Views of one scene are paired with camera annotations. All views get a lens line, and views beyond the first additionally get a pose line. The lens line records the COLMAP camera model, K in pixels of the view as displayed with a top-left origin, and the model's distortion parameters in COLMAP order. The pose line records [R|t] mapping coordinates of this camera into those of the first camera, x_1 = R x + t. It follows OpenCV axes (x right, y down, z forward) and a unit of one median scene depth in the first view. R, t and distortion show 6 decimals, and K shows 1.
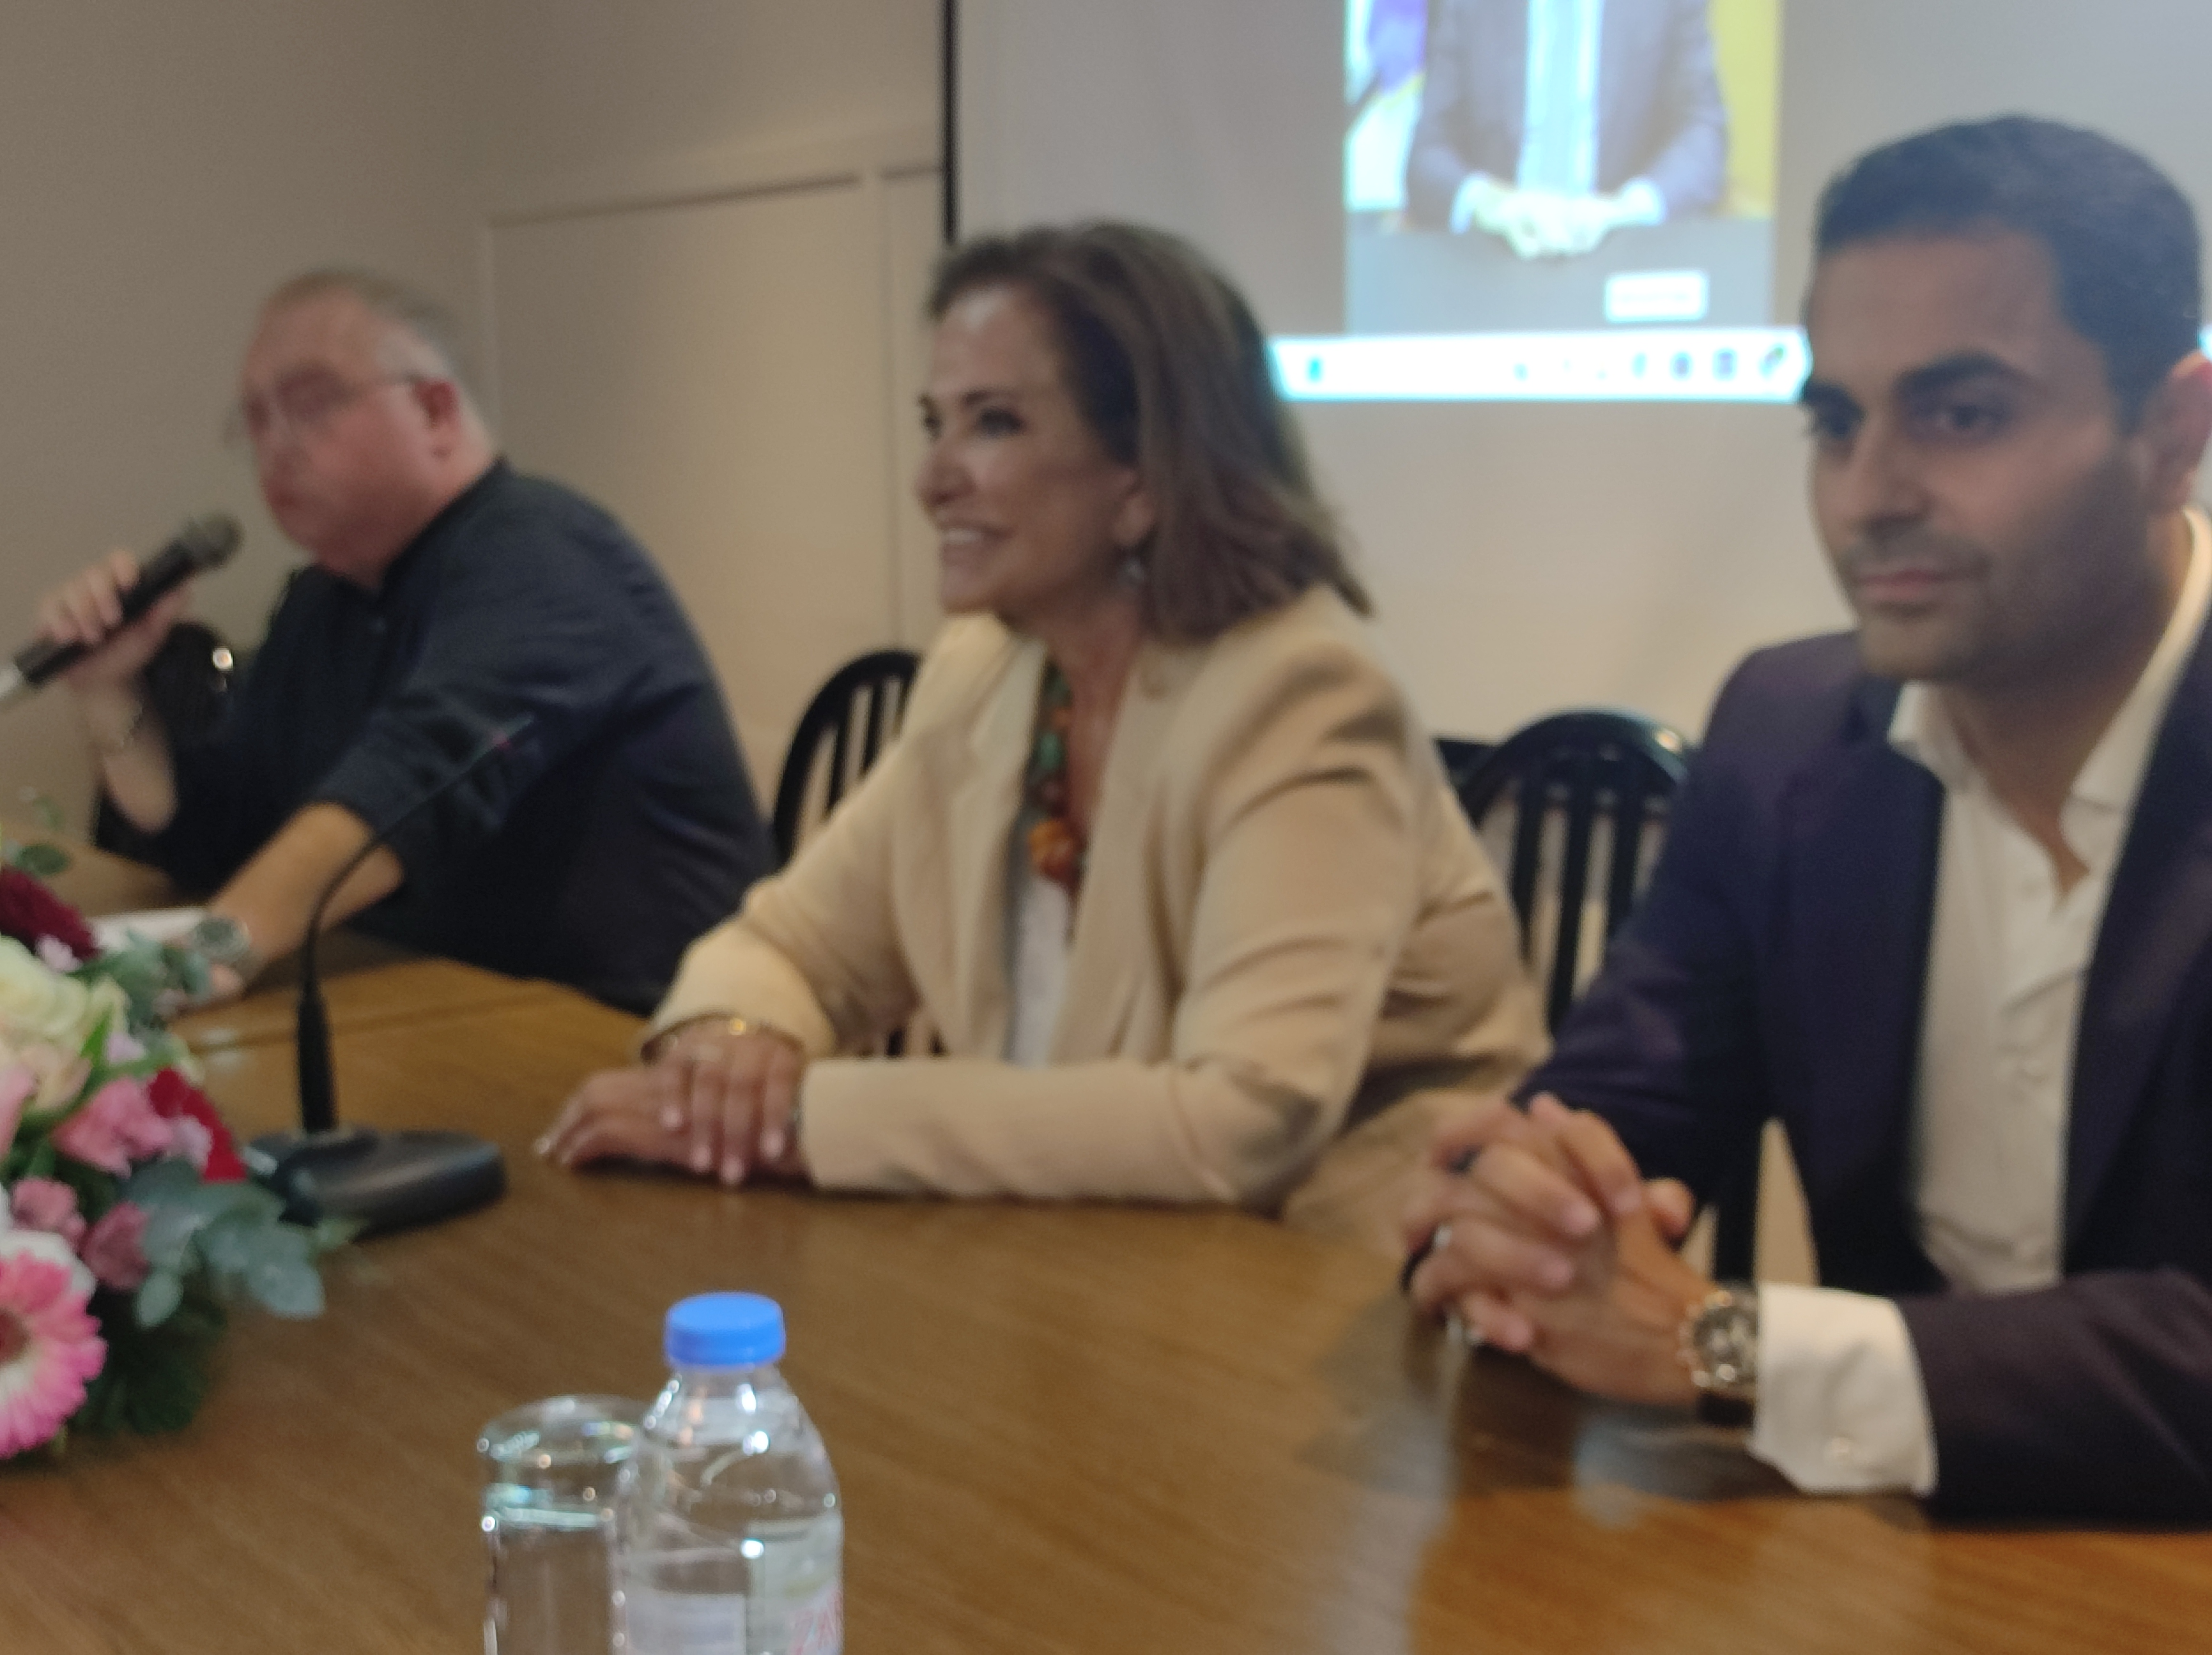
lens RADIAL K [[3049.9, 0, 1041.6], [0, 3049.9, 827.9], [0, 0, 1]] dist [0.030405, 0.051022]
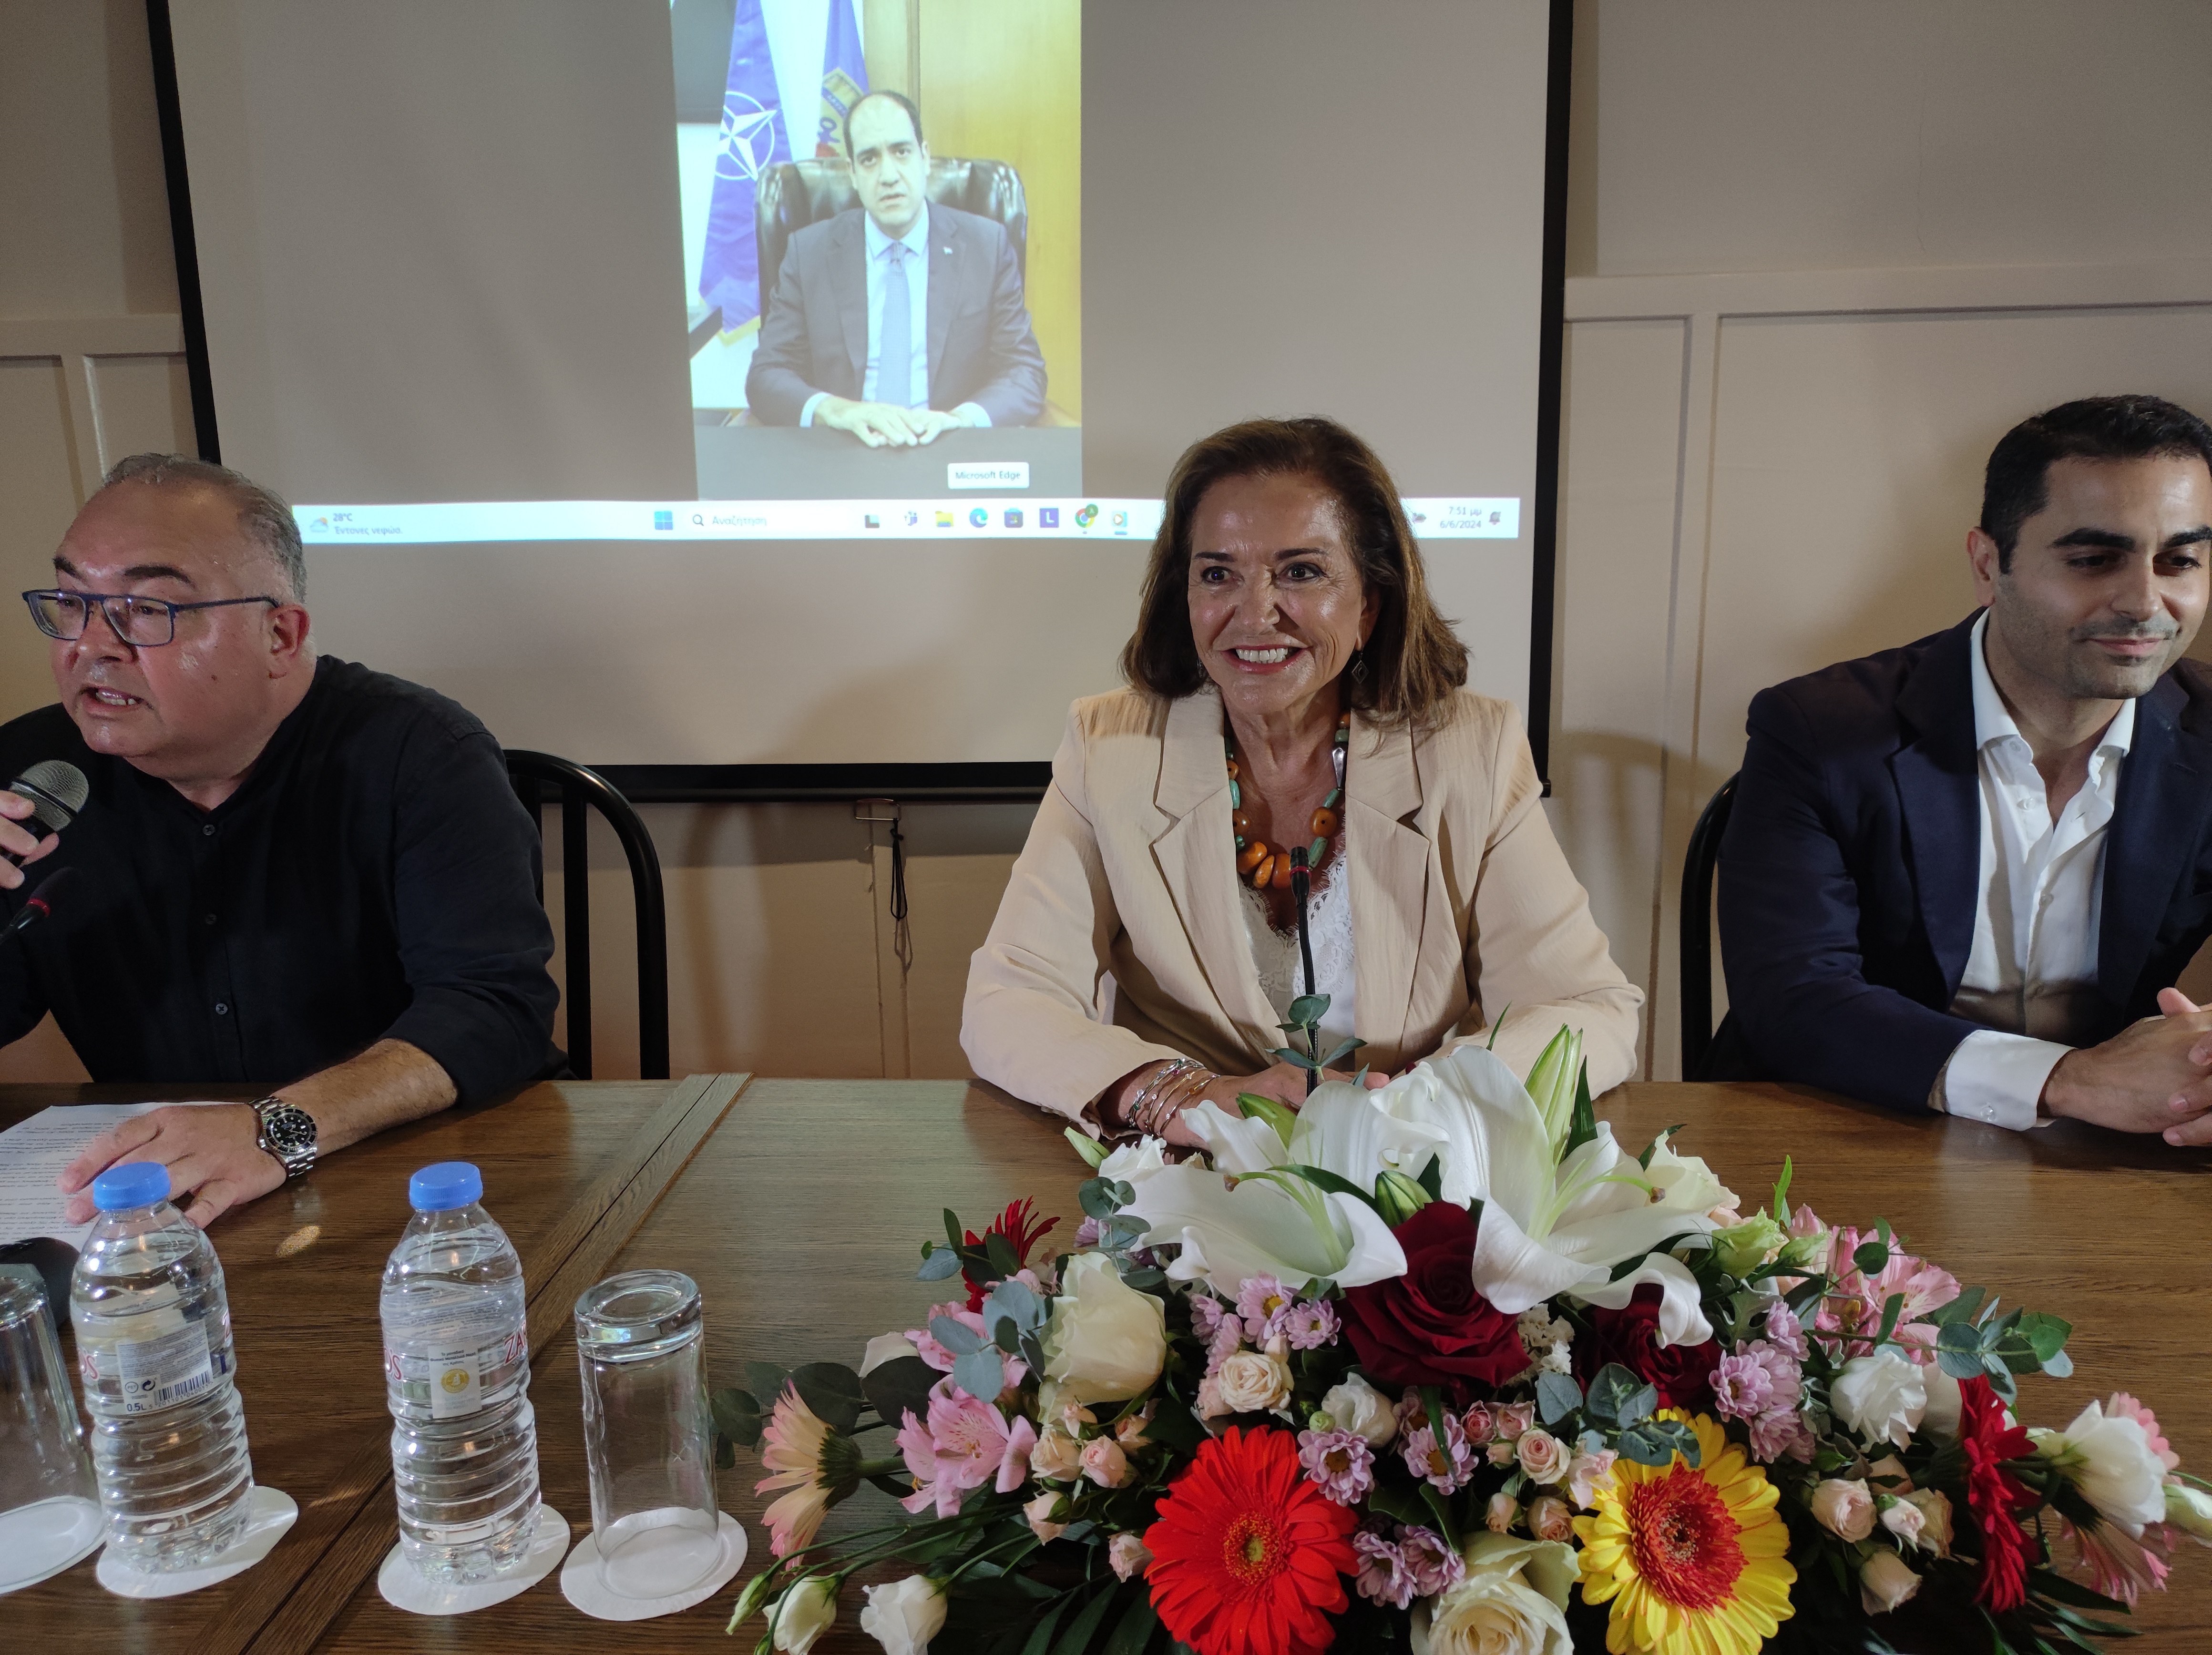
lens RADIAL K [[1614.6, 0, 1108.2], [0, 1614.6, 826.6], [0, 0, 1]] dist [0.014203, -0.001588]
pose [[0.634362, -0.159328, 0.756438, -0.608246], [0.120087, 0.986961, 0.107176, -0.104879], [-0.763652, 0.022849, 0.645224, 0.571861]]
